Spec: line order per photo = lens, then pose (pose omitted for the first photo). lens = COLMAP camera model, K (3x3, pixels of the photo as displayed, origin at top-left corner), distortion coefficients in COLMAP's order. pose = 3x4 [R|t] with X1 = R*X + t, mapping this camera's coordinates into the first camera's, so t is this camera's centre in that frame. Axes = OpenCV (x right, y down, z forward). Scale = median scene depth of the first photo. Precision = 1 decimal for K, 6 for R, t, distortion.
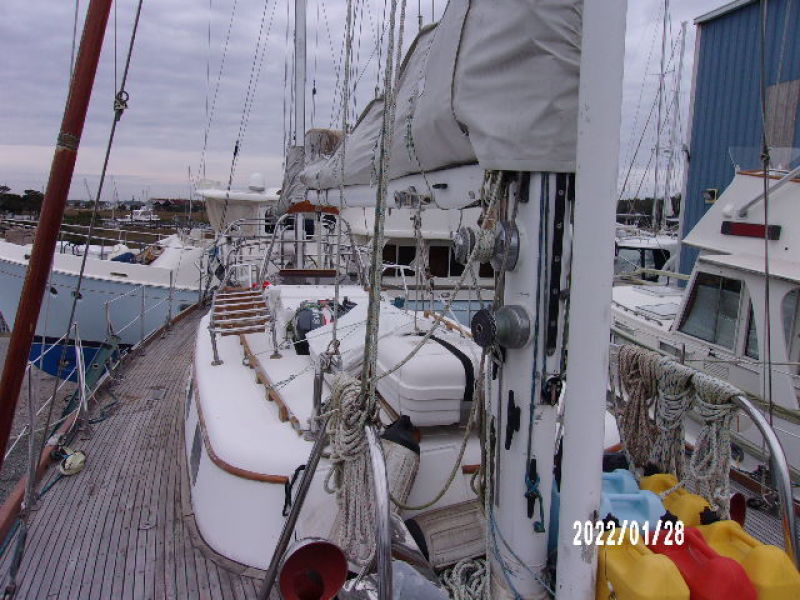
lens RADIAL K [[616.0, 0, 391.9], [0, 616.0, 302.2], [0, 0, 1]] dist [-0.007556, 0.016084]
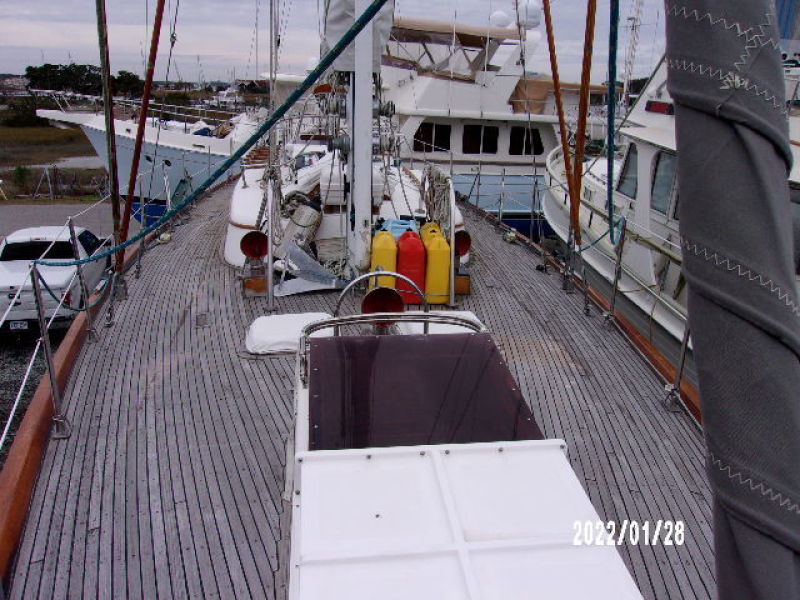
lens RADIAL K [[616.0, 0, 405.4], [0, 616.0, 298.4], [0, 0, 1]] dist [-0.007556, 0.016084]
pose [[0.993242, 0.038010, -0.109665, 0.100470], [-0.018283, 0.984297, 0.175570, 0.028374], [0.114617, -0.172378, 0.978340, -0.184893]]
